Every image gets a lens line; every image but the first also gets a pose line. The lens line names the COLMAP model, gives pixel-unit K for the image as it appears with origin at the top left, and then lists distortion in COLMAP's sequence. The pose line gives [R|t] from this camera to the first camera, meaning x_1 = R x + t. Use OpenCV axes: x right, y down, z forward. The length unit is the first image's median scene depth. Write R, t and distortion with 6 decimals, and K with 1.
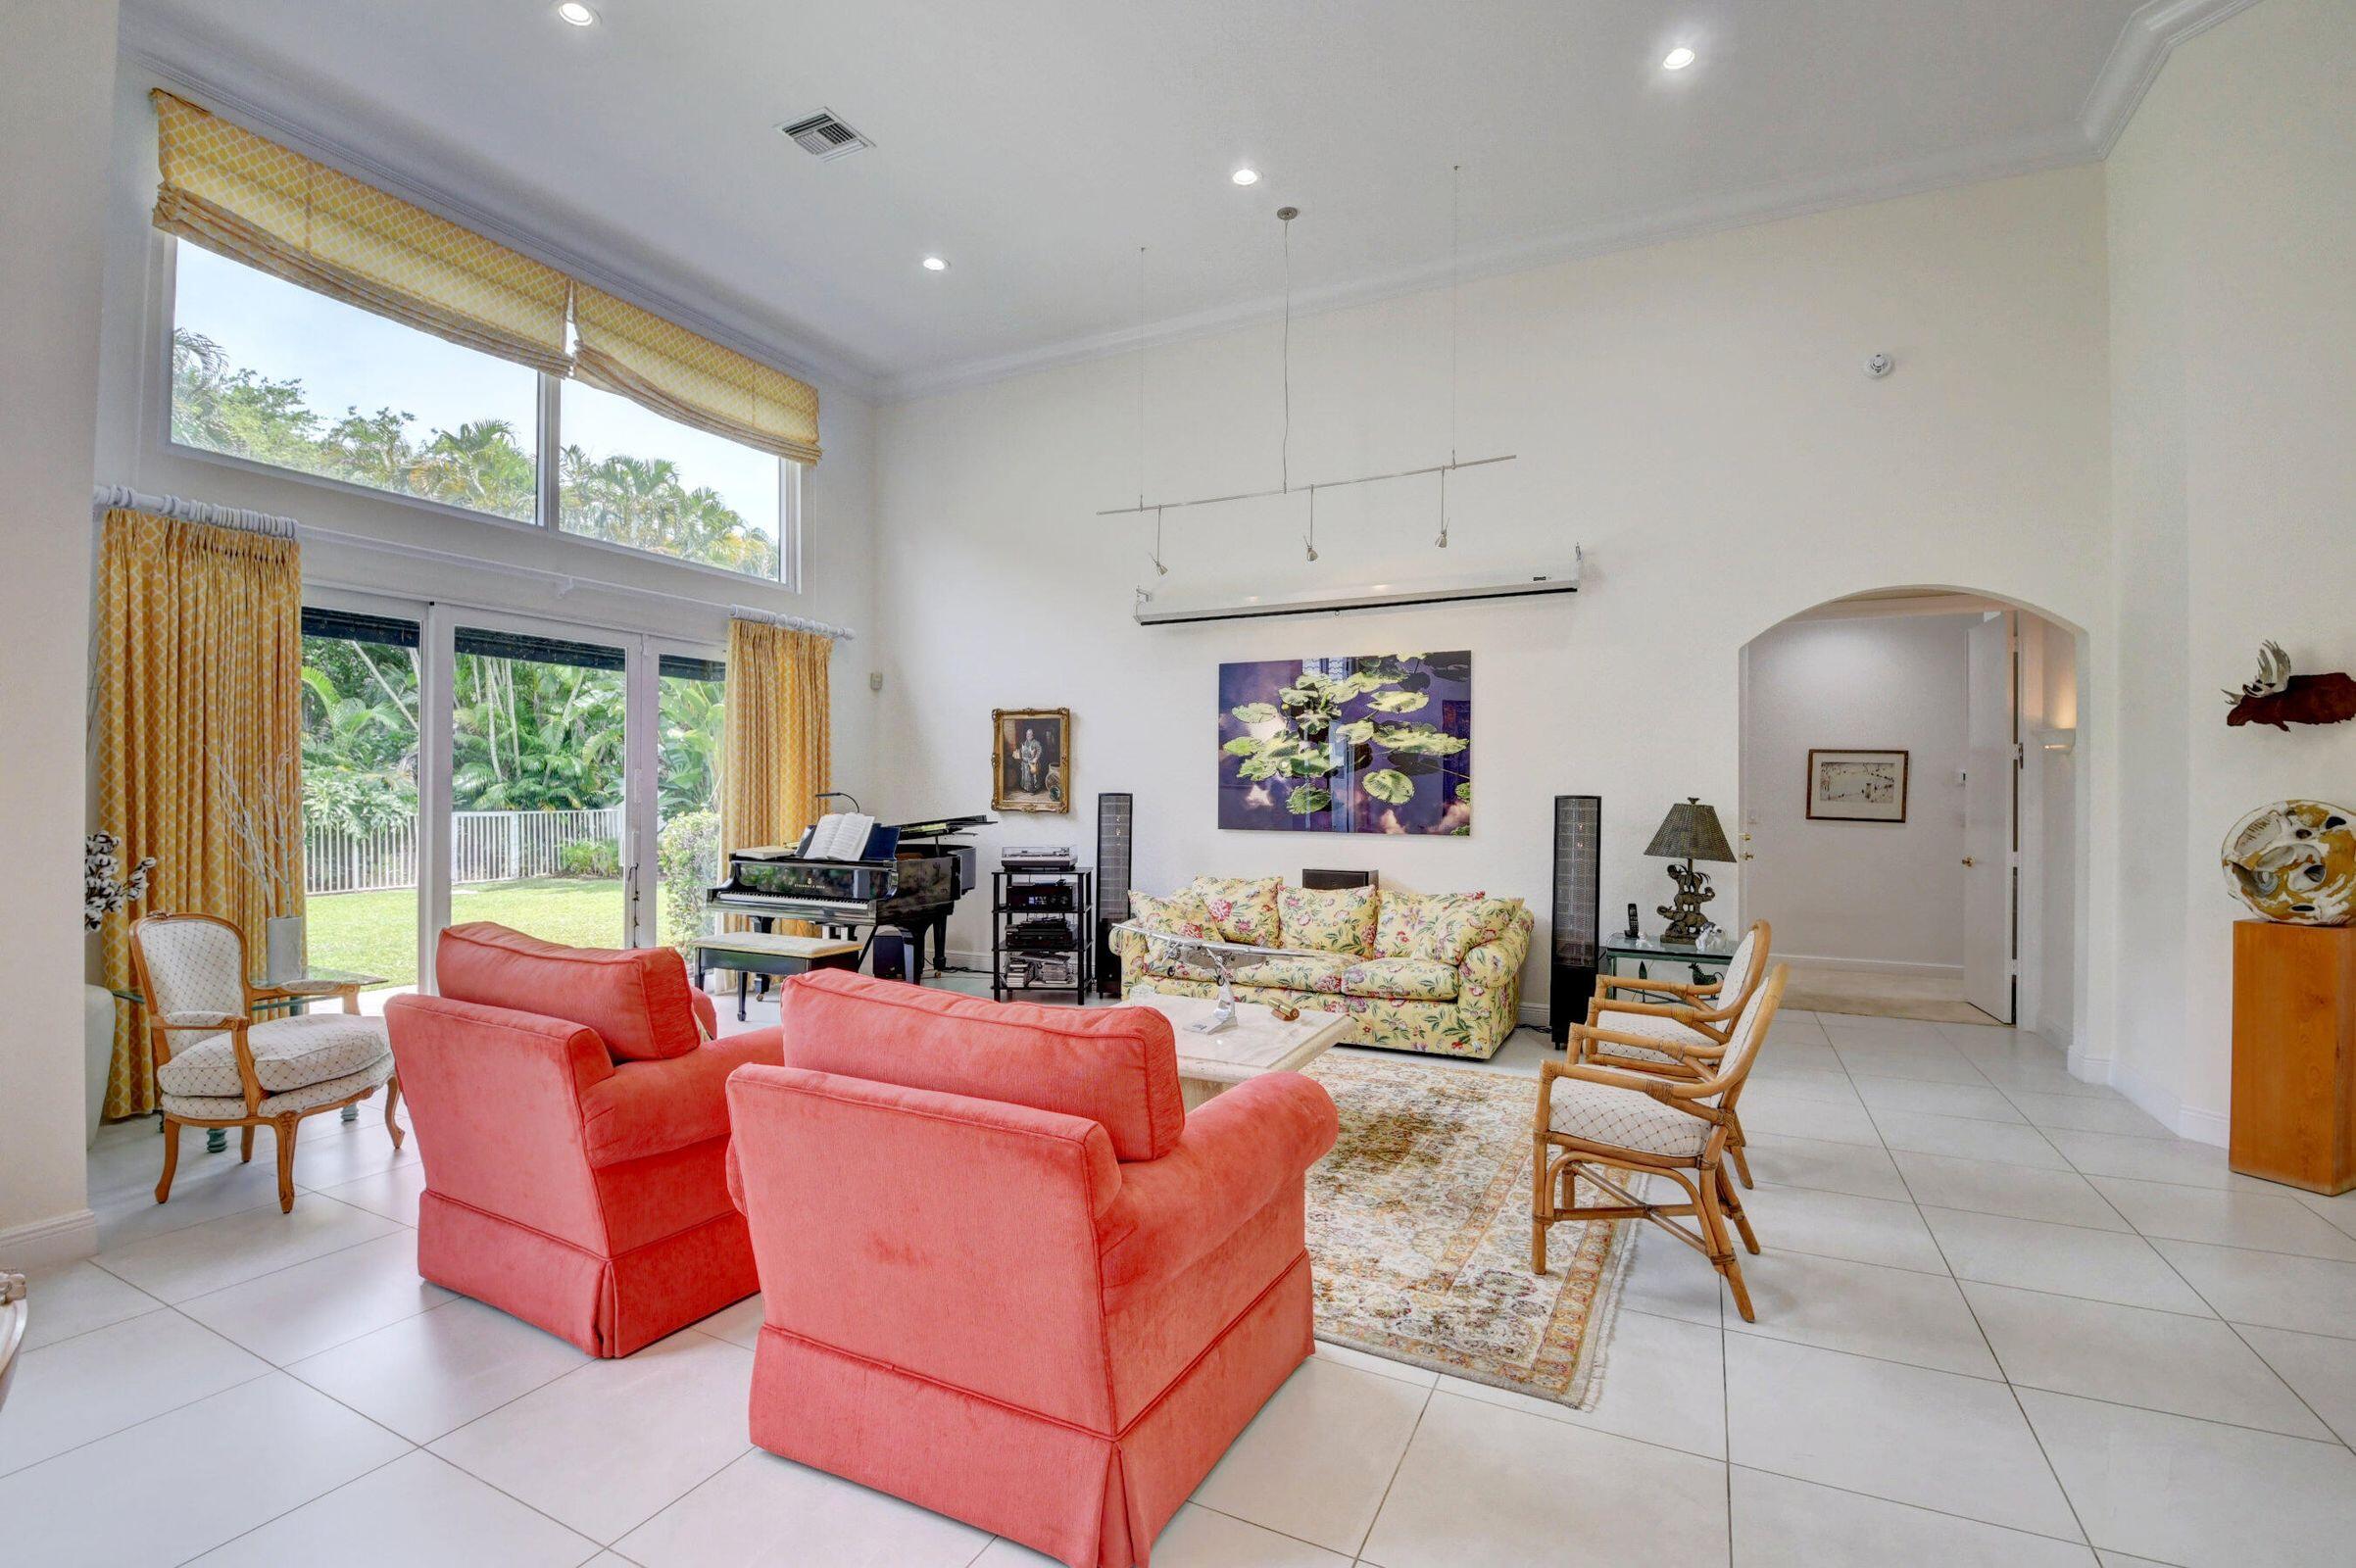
lens RADIAL K [[1037.3, 0, 1171.5], [0, 1037.3, 784.4], [0, 0, 1]] dist [0.032426, -0.037672]
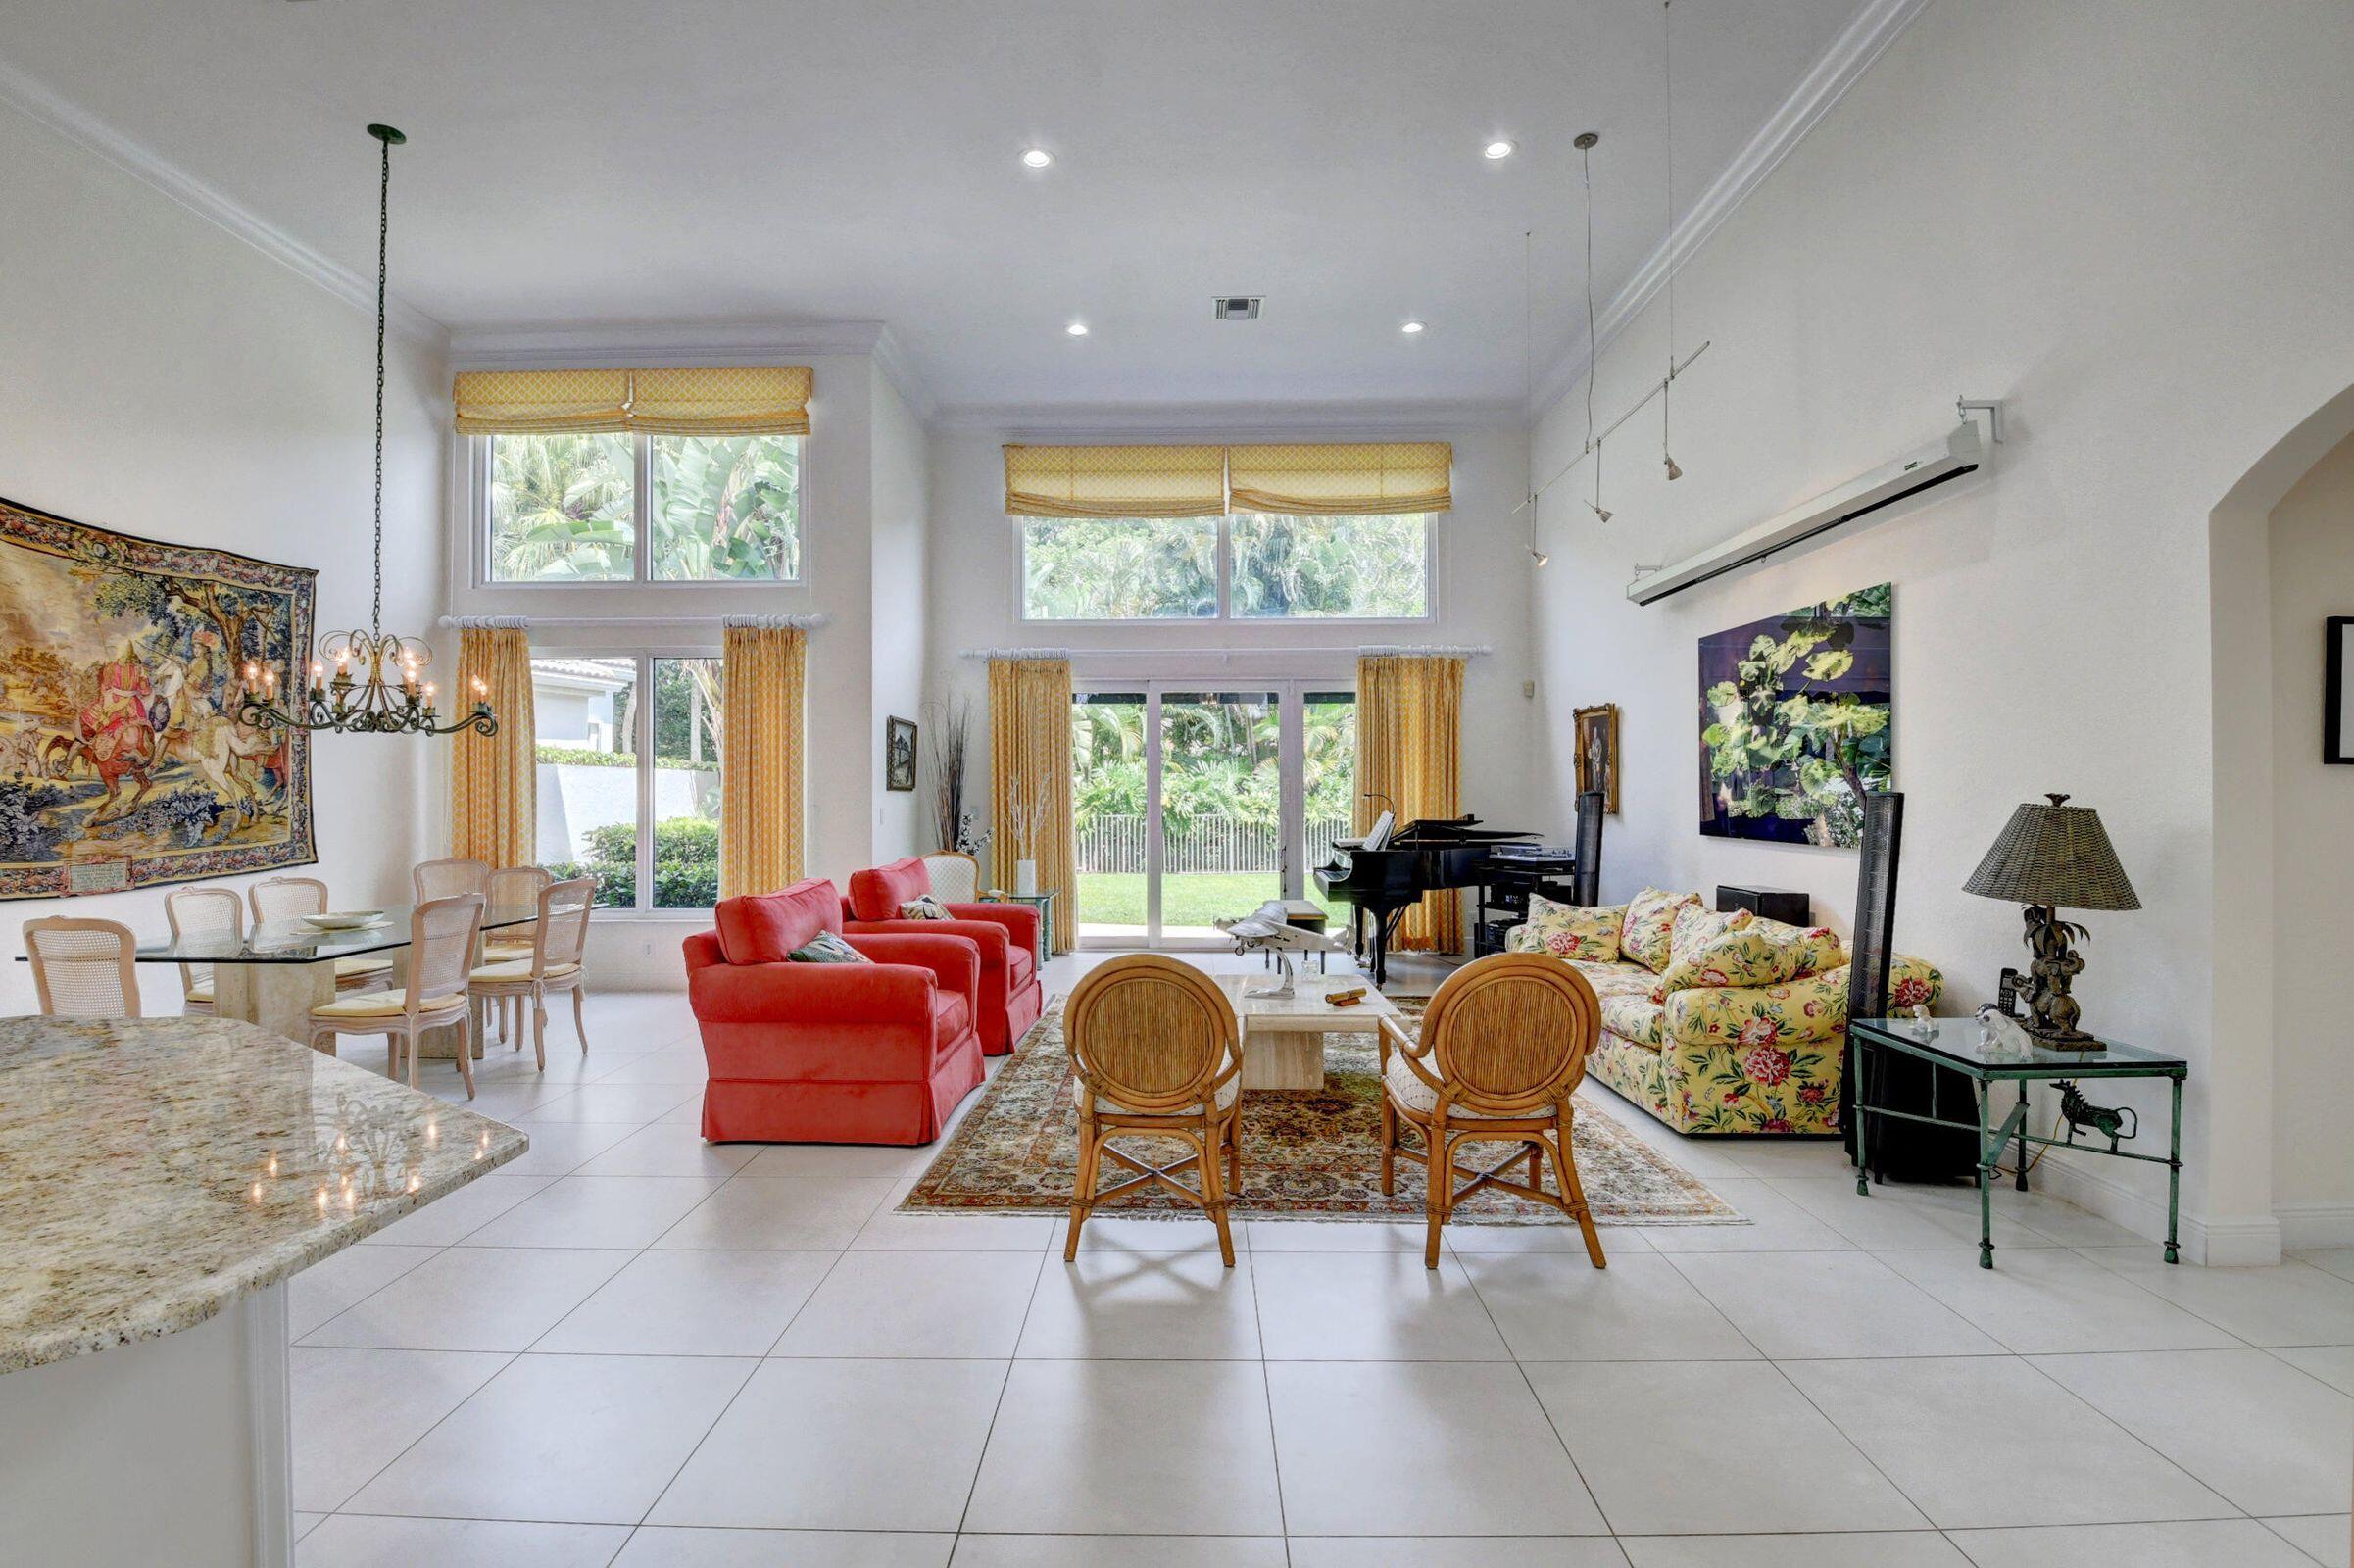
lens RADIAL K [[1065.5, 0, 1167.2], [0, 1065.5, 792.2], [0, 0, 1]] dist [-0.002168, -0.014439]
pose [[0.429449, -0.009034, -0.903046, 0.699856], [0.013427, 0.999903, -0.003617, 0.006332], [0.902991, -0.010572, 0.429529, 0.258275]]
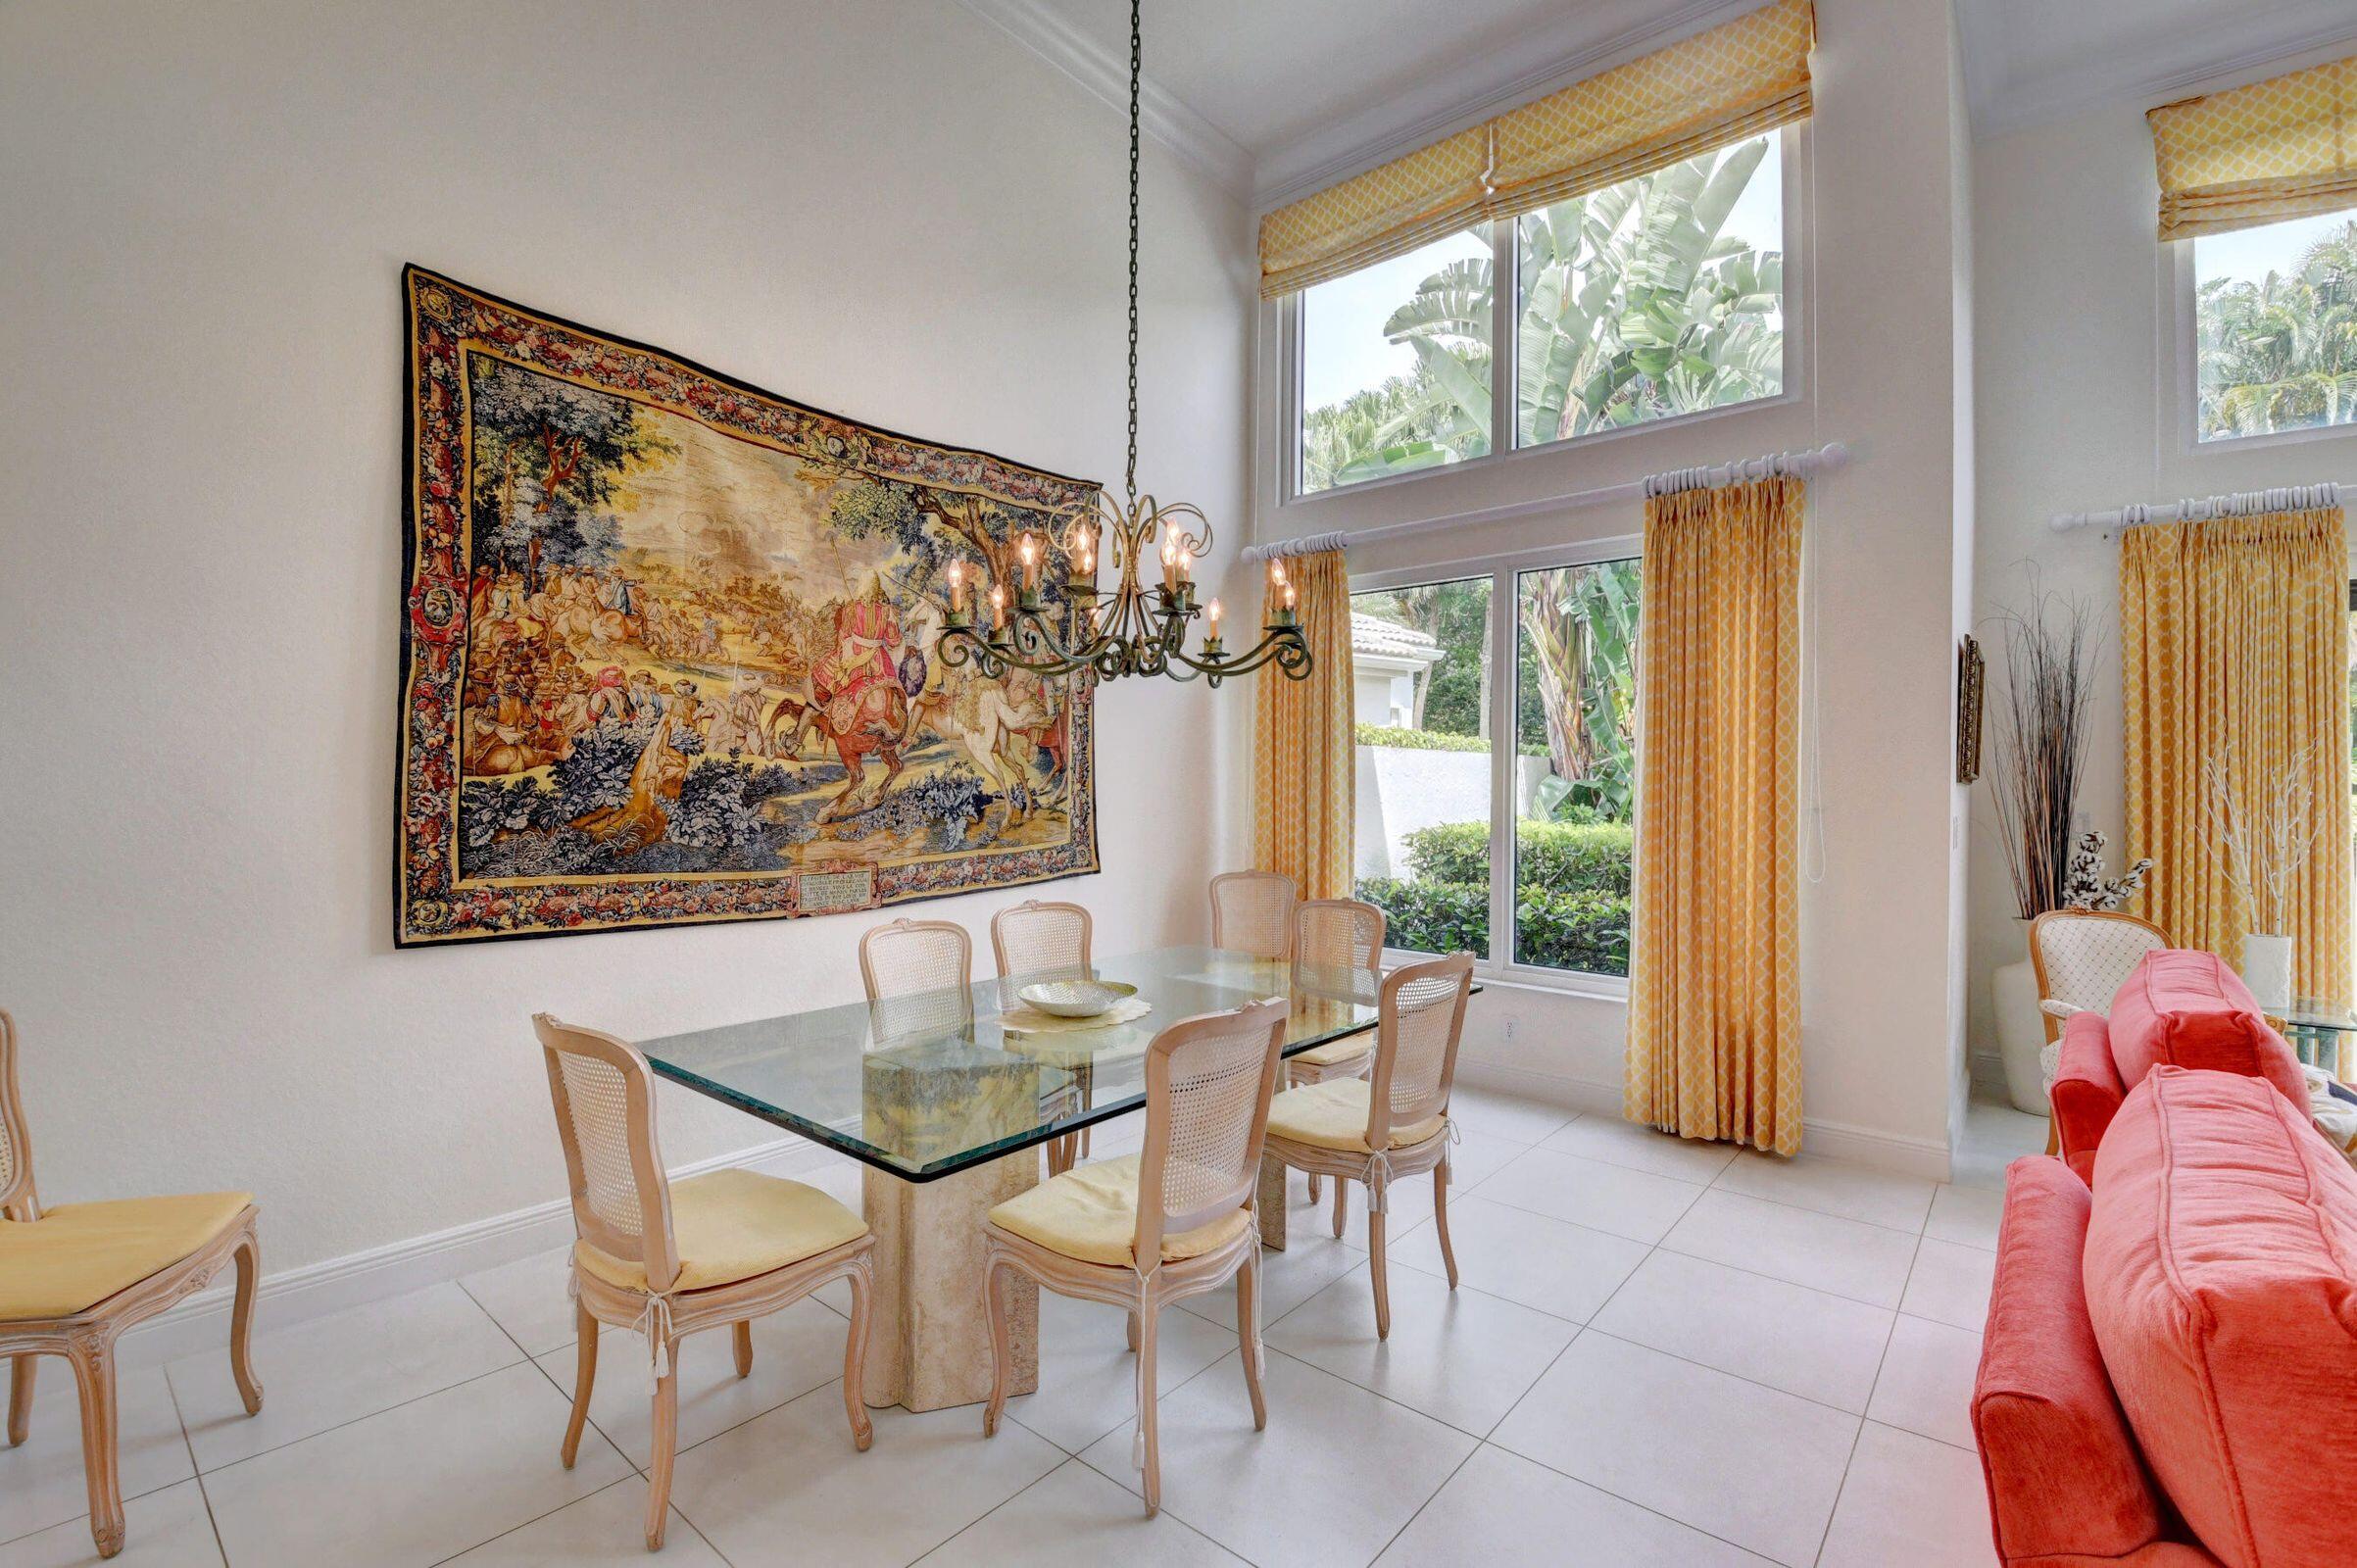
lens RADIAL K [[1037.8, 0, 1172.0], [0, 1037.8, 784.4], [0, 0, 1]] dist [0.032426, -0.037672]
pose [[-0.243559, -0.009141, -0.969843, 0.156333], [0.001776, 0.999950, -0.009871, 0.003190], [0.969884, -0.004126, -0.243531, 0.191821]]
